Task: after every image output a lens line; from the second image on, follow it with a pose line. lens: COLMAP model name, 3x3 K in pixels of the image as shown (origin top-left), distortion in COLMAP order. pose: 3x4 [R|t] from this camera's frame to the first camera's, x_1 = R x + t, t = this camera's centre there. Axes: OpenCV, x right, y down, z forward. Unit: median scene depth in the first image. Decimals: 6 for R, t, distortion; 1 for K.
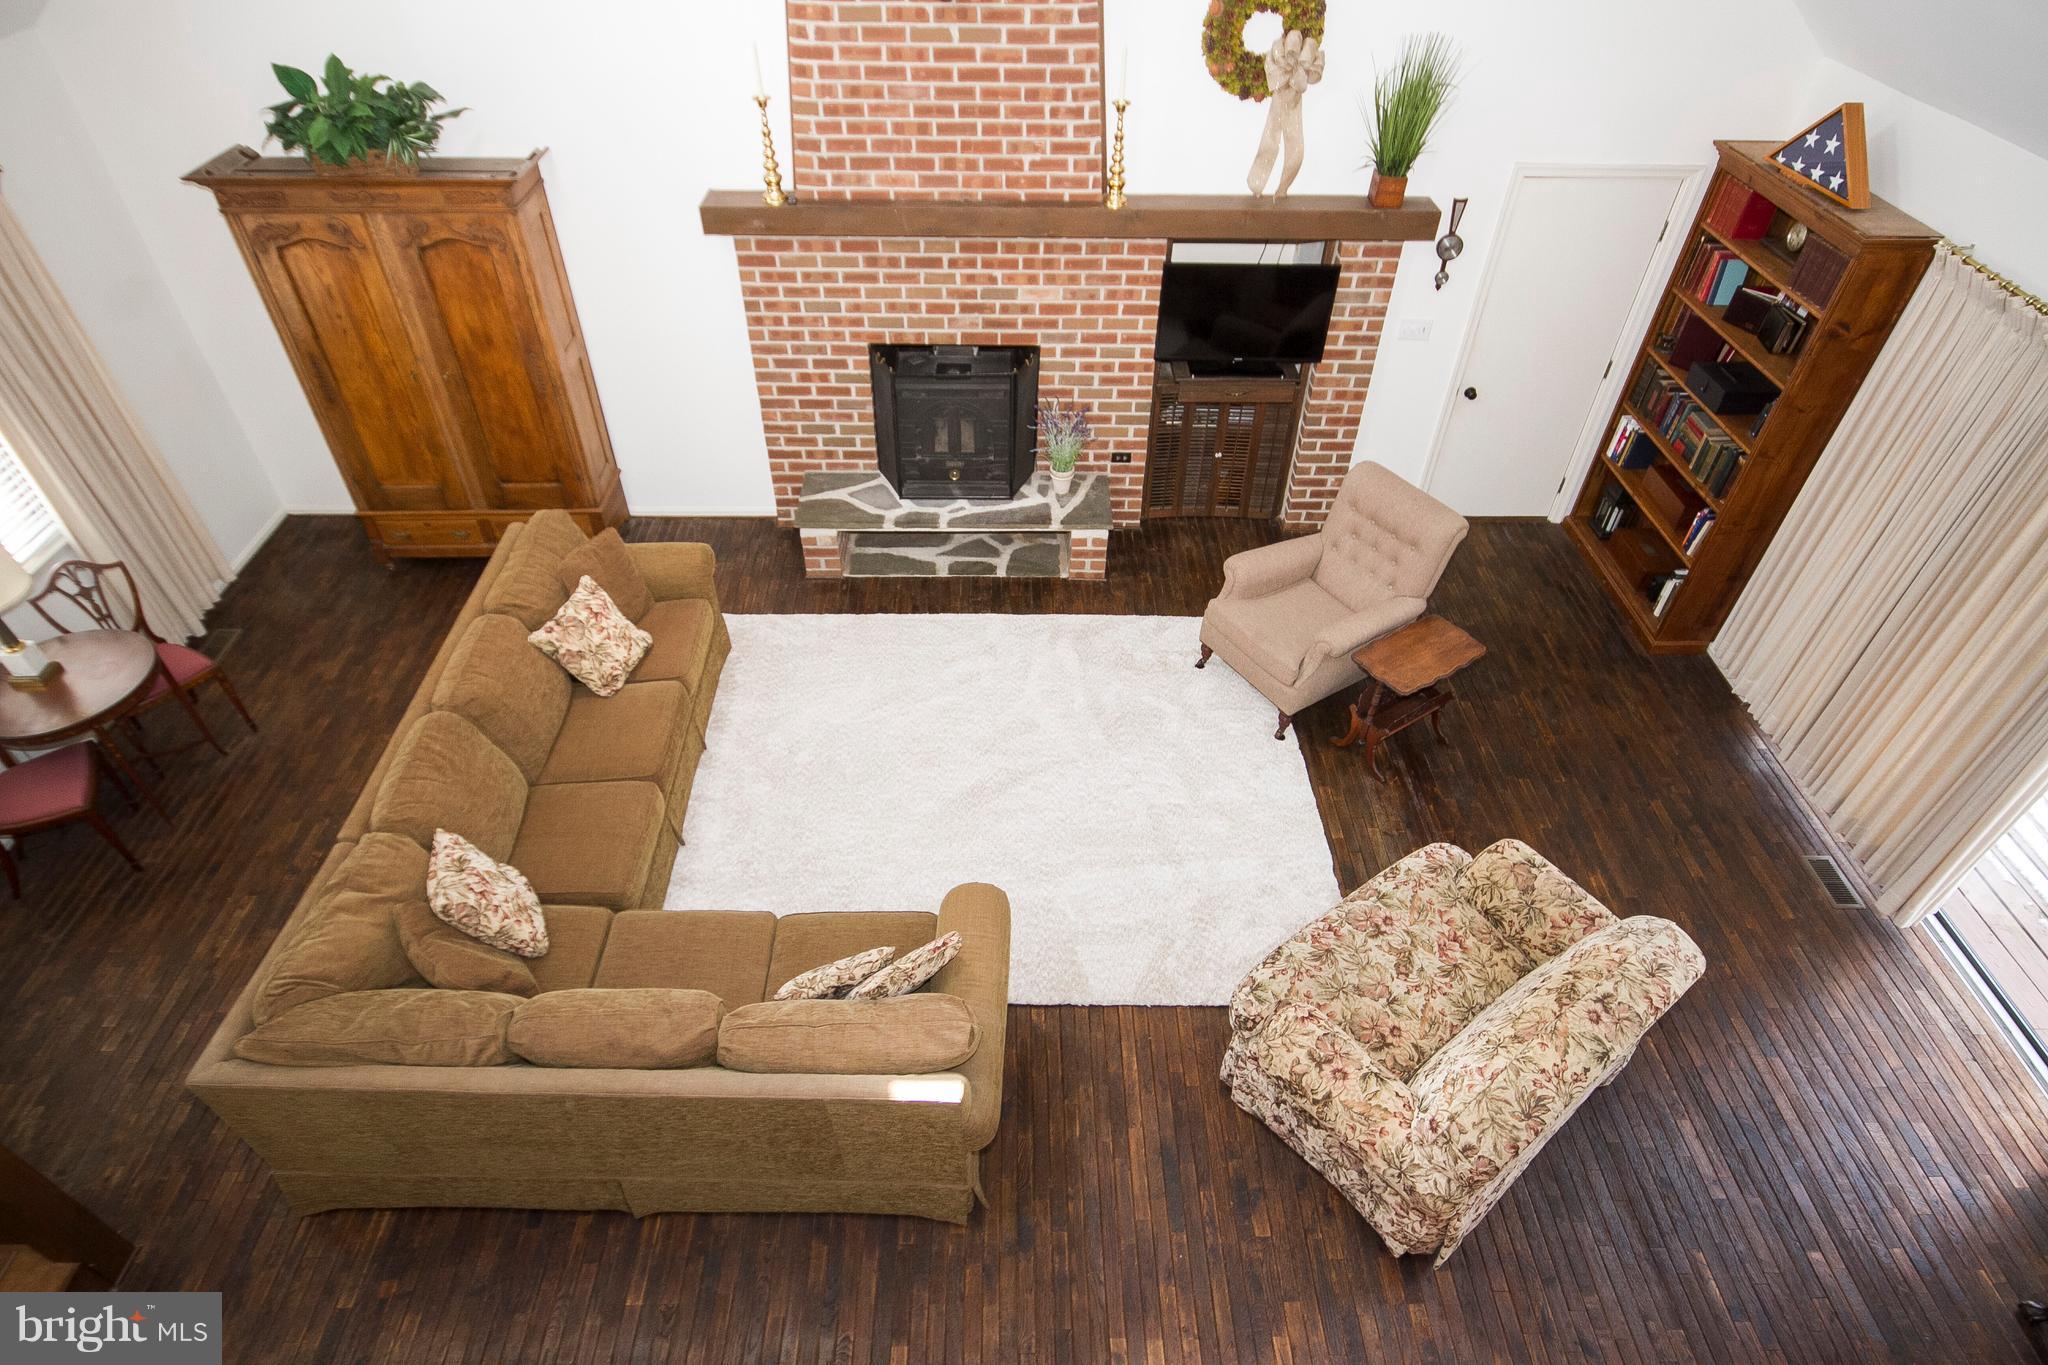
lens RADIAL K [[1097.8, 0, 989.5], [0, 1097.8, 697.9], [0, 0, 1]] dist [0.002848, 0.001347]
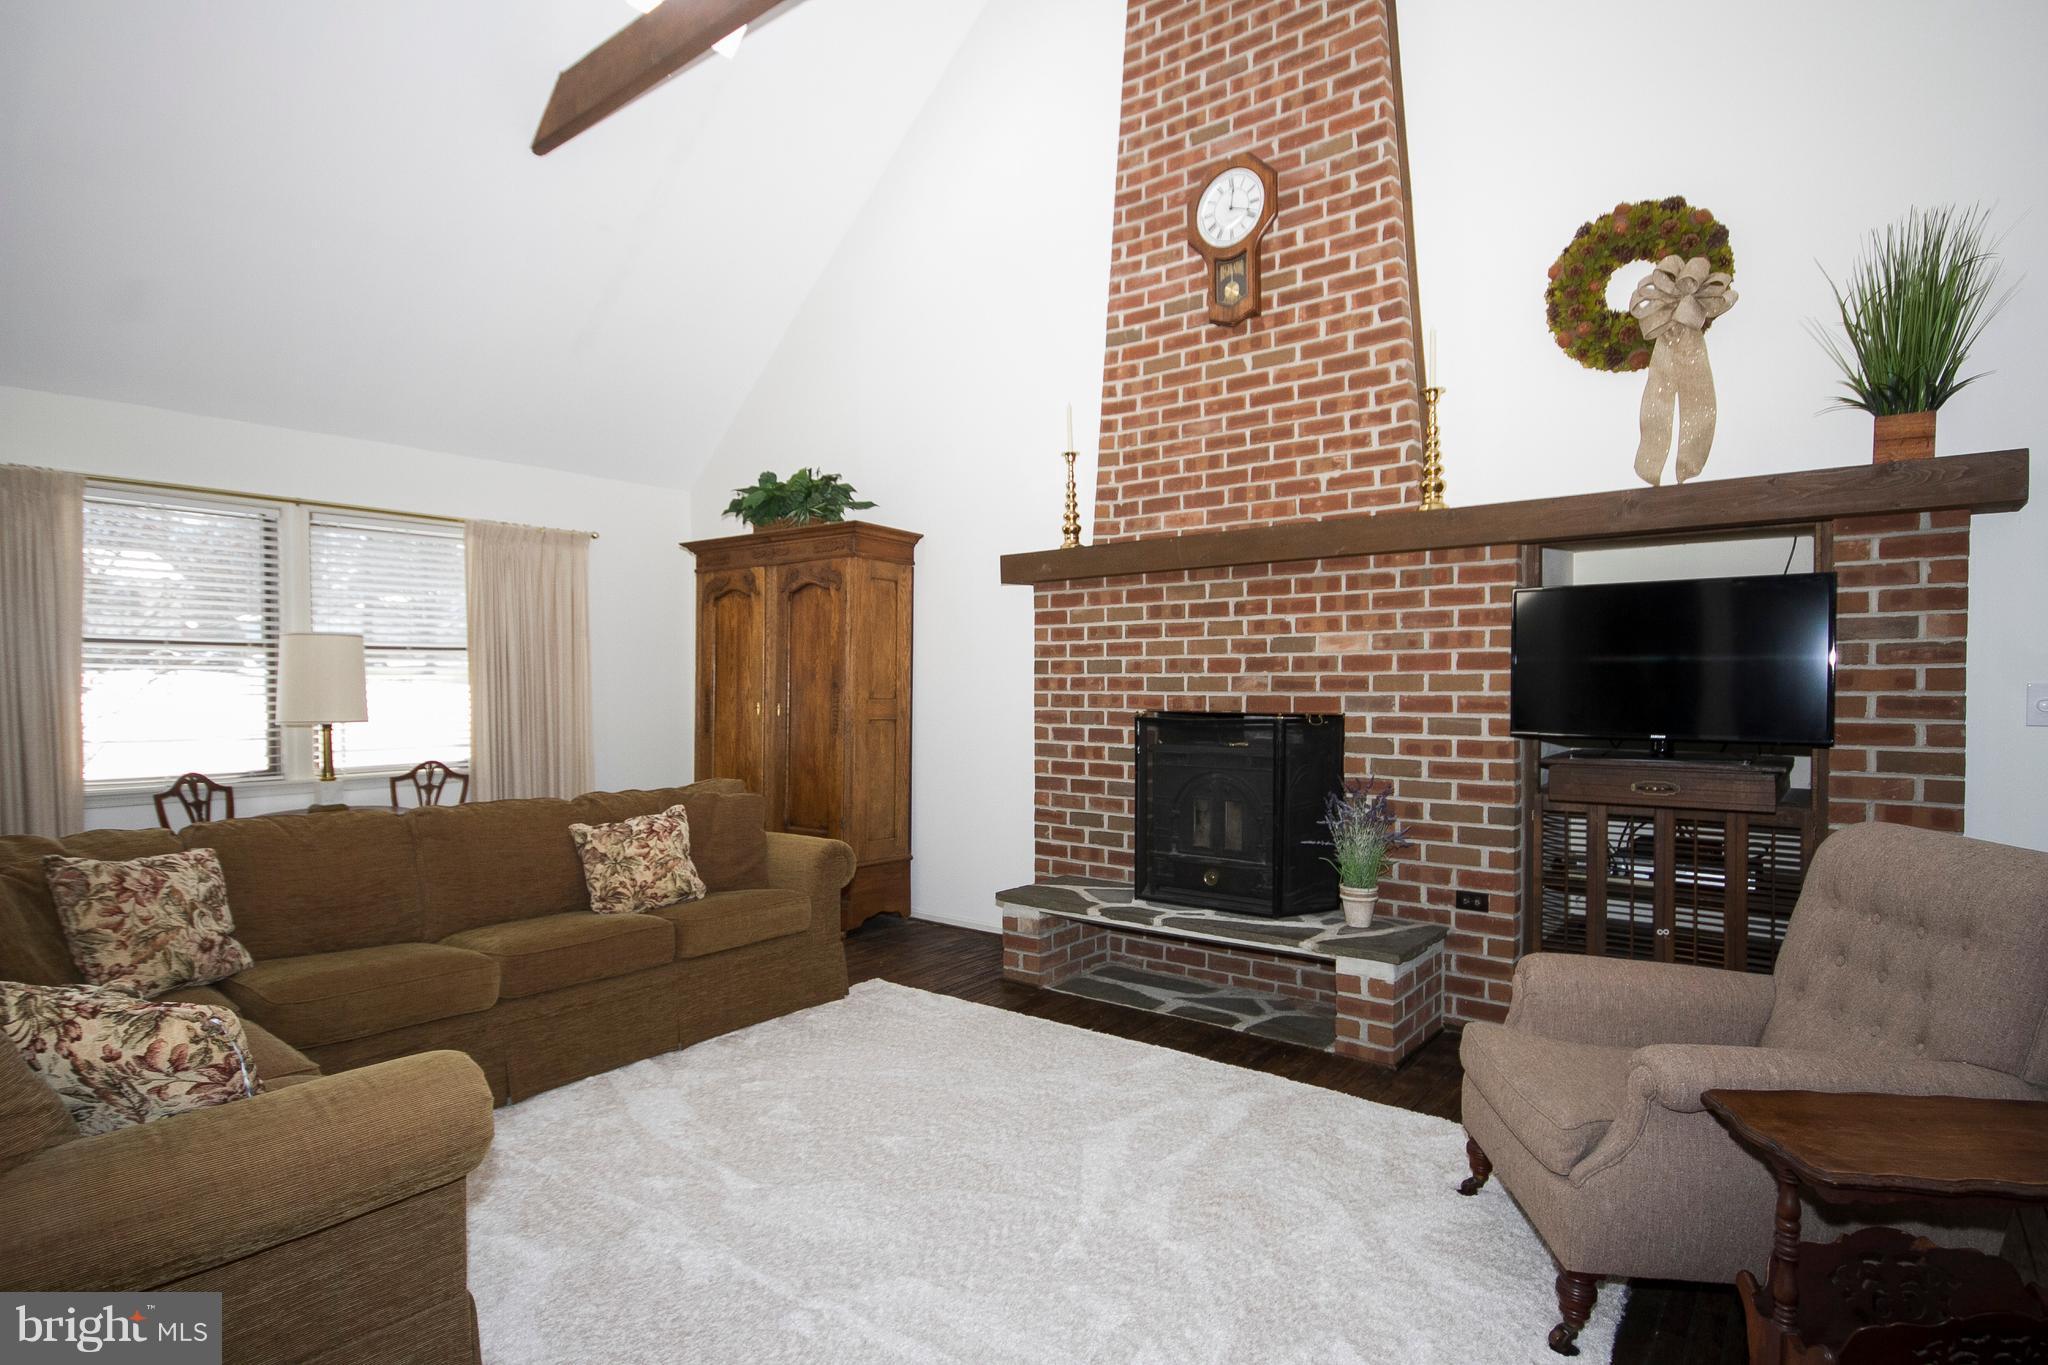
lens RADIAL K [[1040.6, 0, 1011.2], [0, 1040.6, 706.4], [0, 0, 1]] dist [-0.021051, 0.026156]
pose [[0.782546, 0.016956, -0.622362, 0.314029], [-0.422335, 0.748924, -0.510633, 0.126064], [0.457443, 0.662439, 0.593228, 0.504070]]
